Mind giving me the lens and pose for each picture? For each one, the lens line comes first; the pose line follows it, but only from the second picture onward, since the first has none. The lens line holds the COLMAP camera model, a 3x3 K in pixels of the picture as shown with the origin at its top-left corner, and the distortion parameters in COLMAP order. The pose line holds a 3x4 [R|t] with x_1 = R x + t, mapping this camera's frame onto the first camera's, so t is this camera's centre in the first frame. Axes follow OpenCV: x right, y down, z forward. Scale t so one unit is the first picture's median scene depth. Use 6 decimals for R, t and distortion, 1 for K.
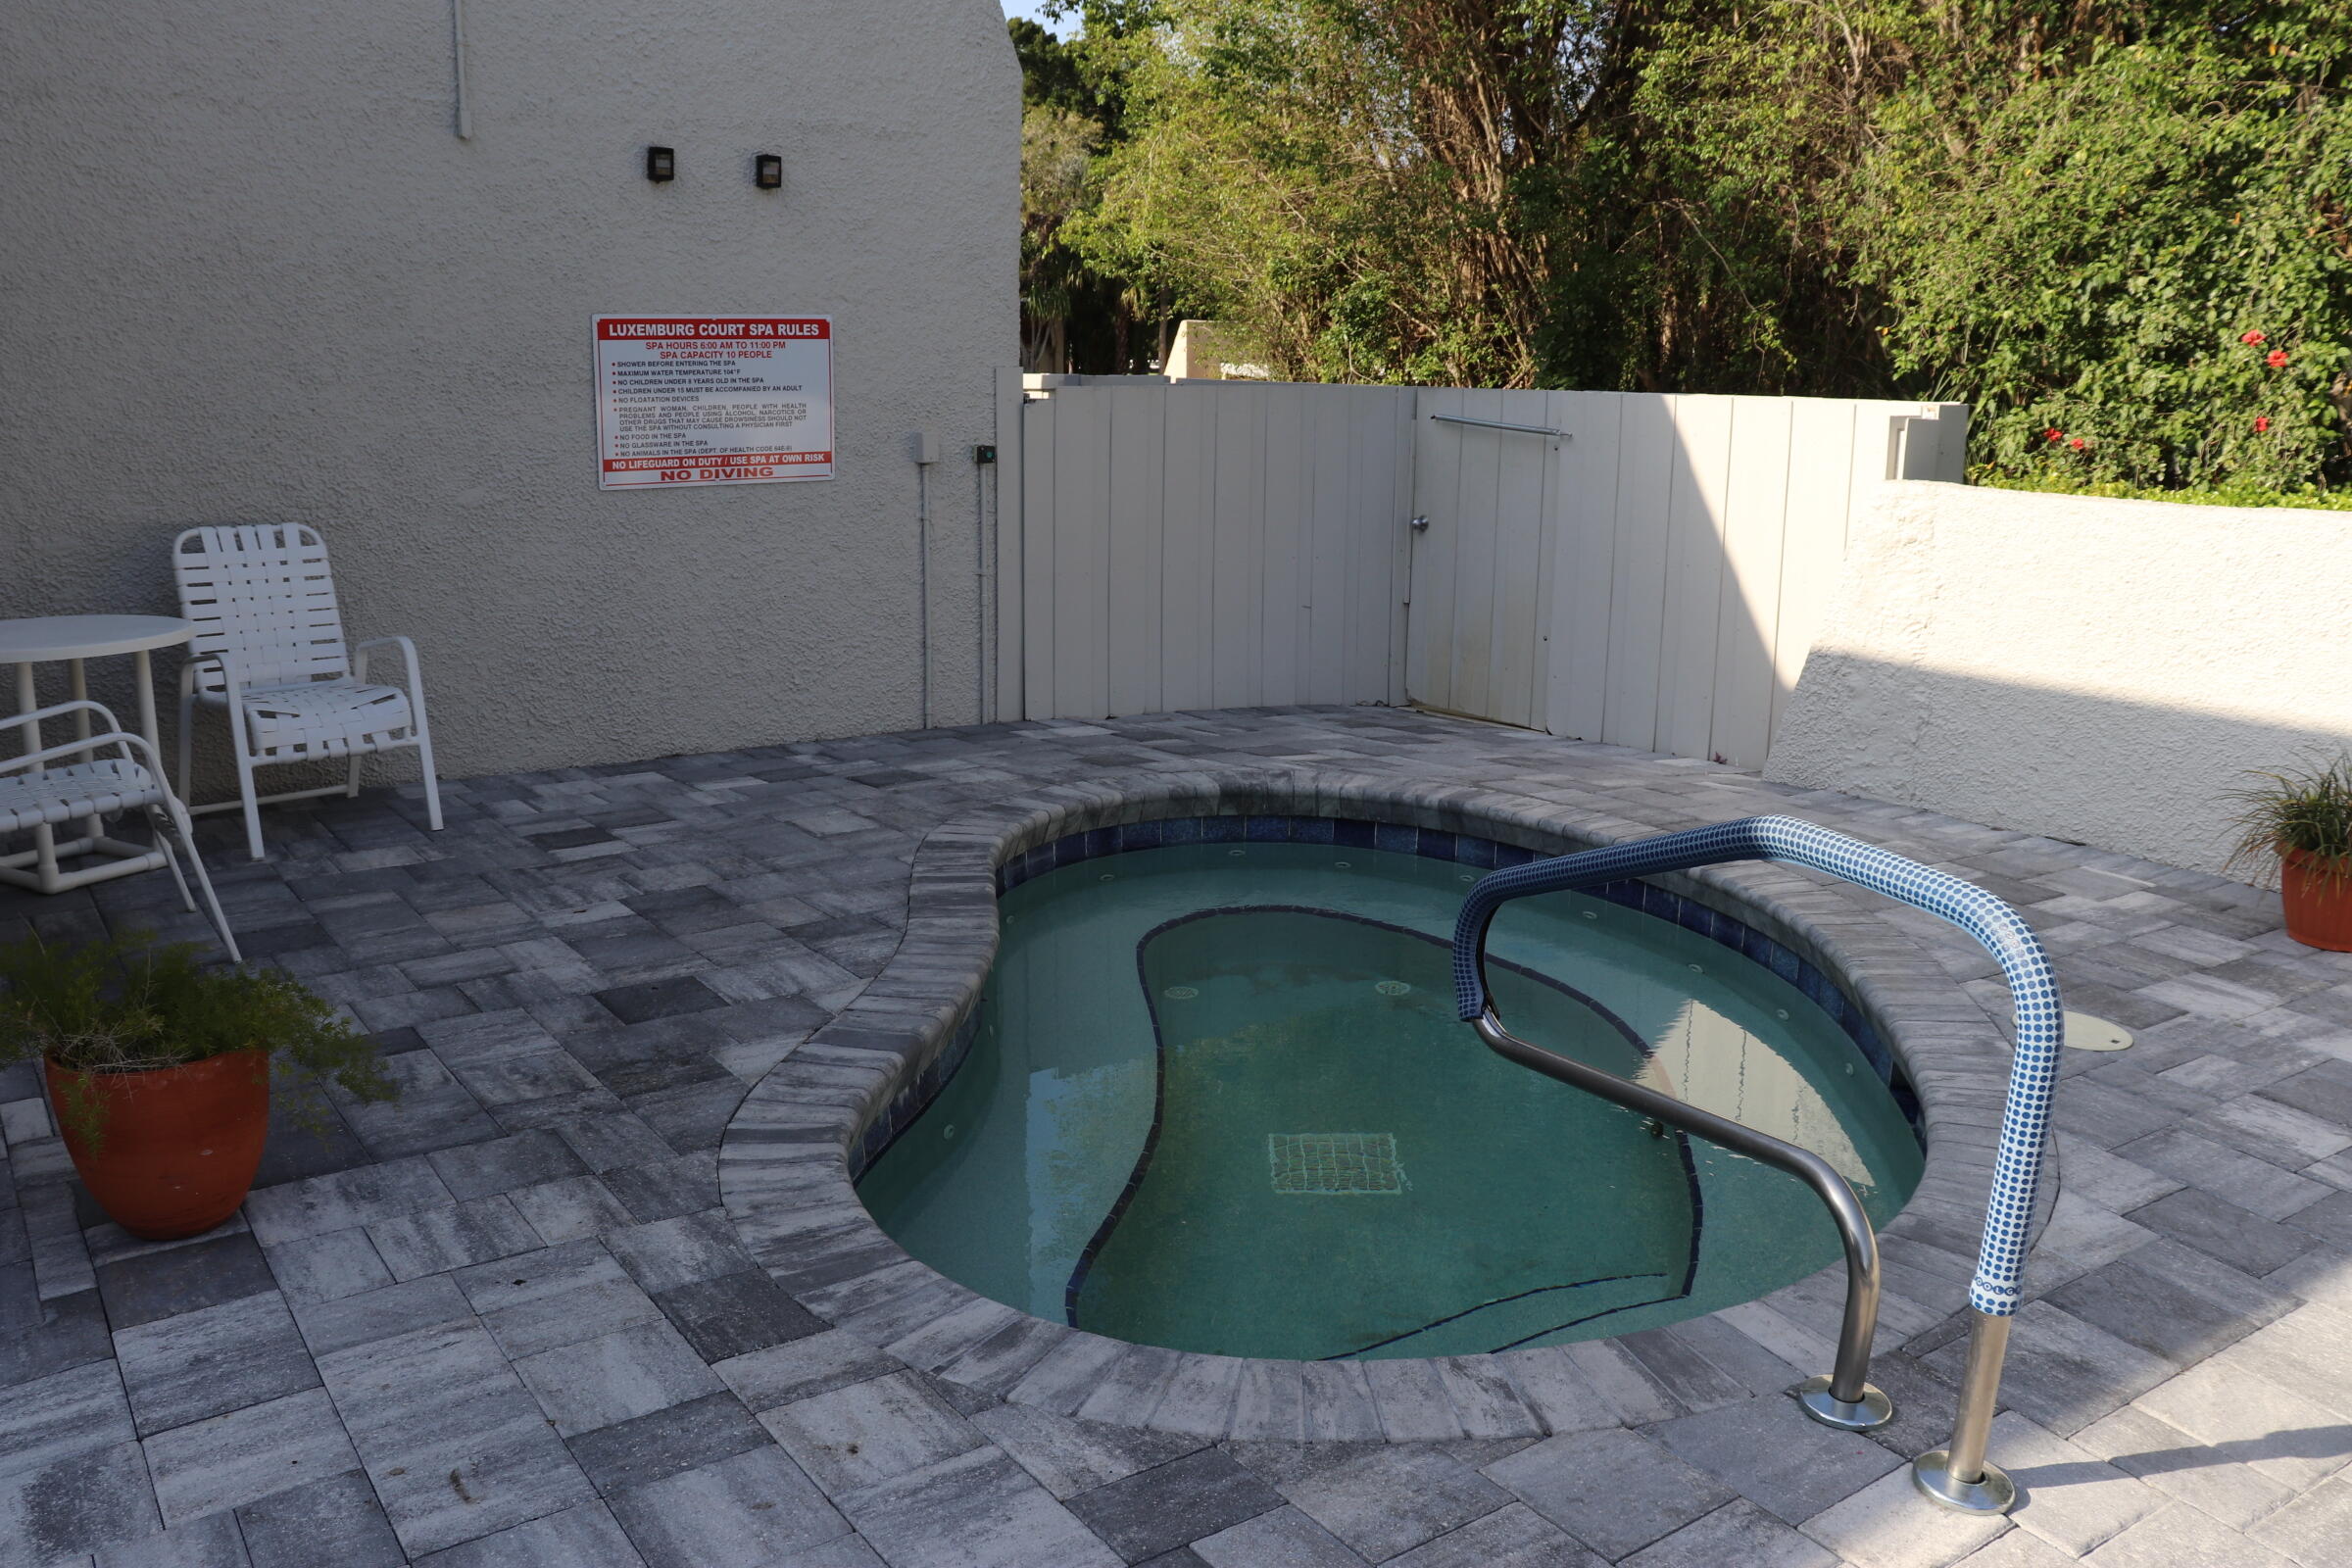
lens RADIAL K [[1973.4, 0, 1176.0], [0, 1973.4, 784.0], [0, 0, 1]] dist [-0.186977, 0.194756]
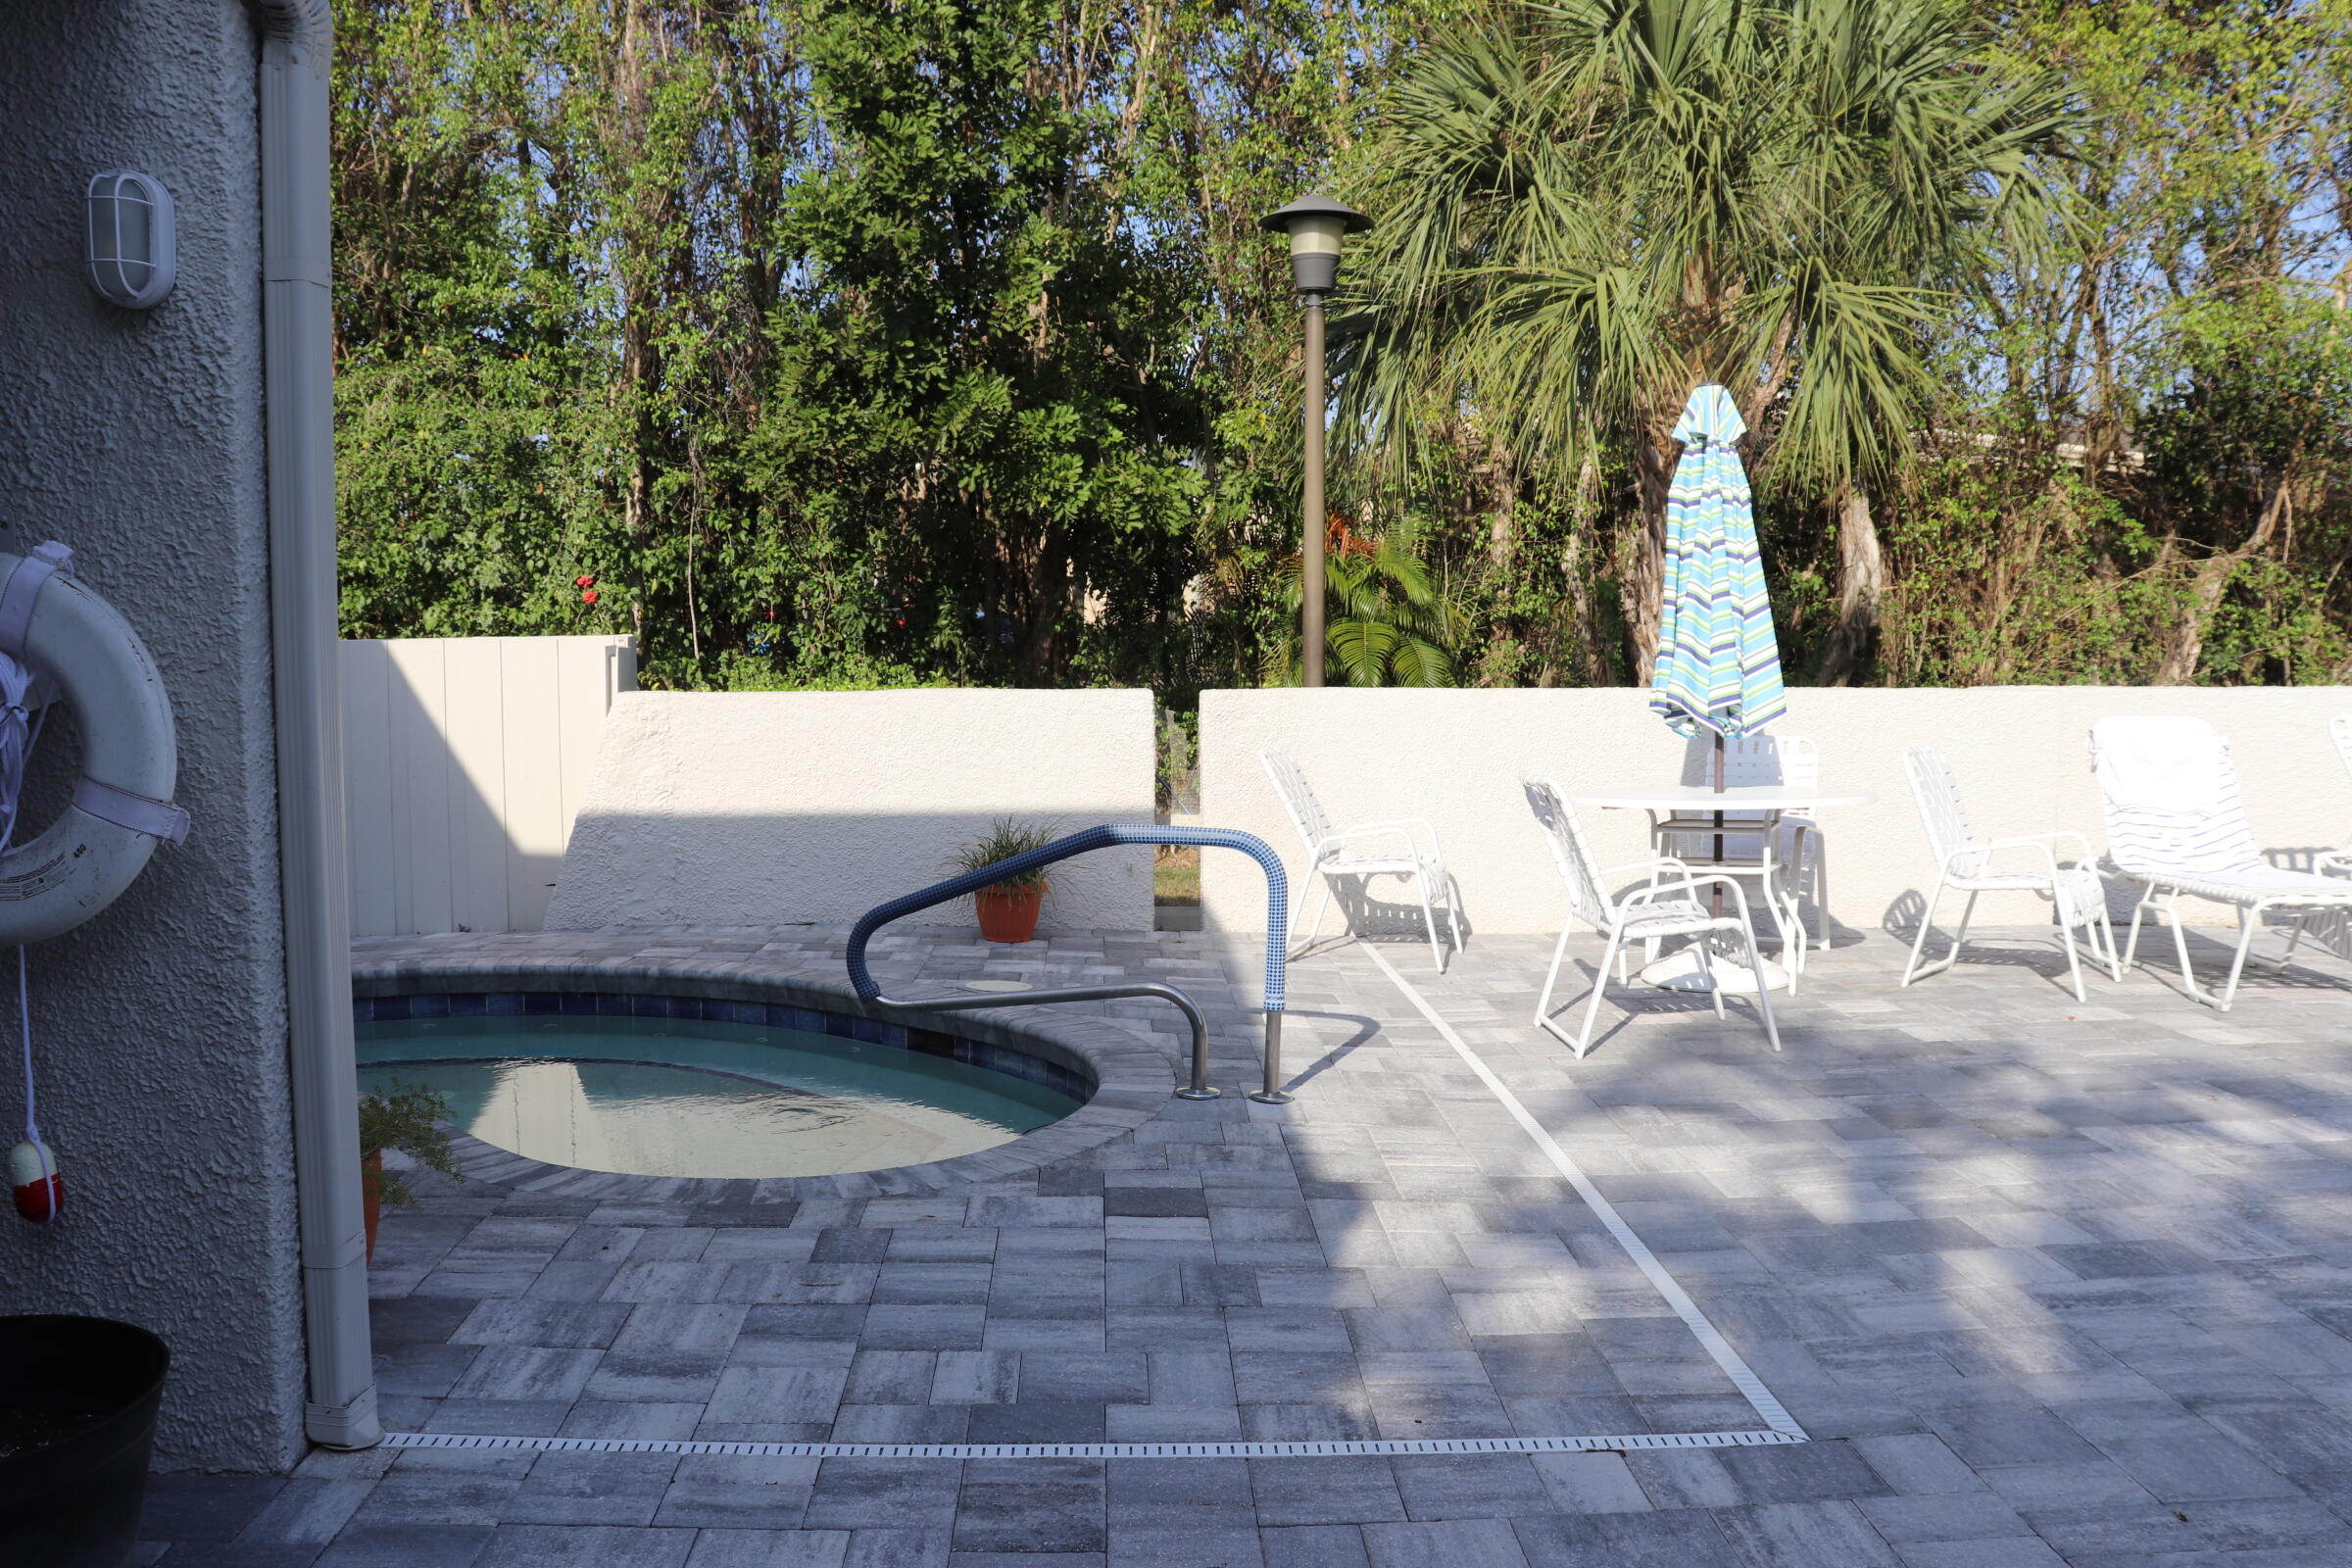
lens RADIAL K [[2044.6, 0, 1176.0], [0, 2044.6, 784.0], [0, 0, 1]] dist [-0.001373, -0.000651]
pose [[0.544100, -0.083899, 0.834815, -1.341853], [0.190698, 0.981313, -0.025667, 0.040680], [-0.817061, 0.173163, 0.549932, -0.239916]]
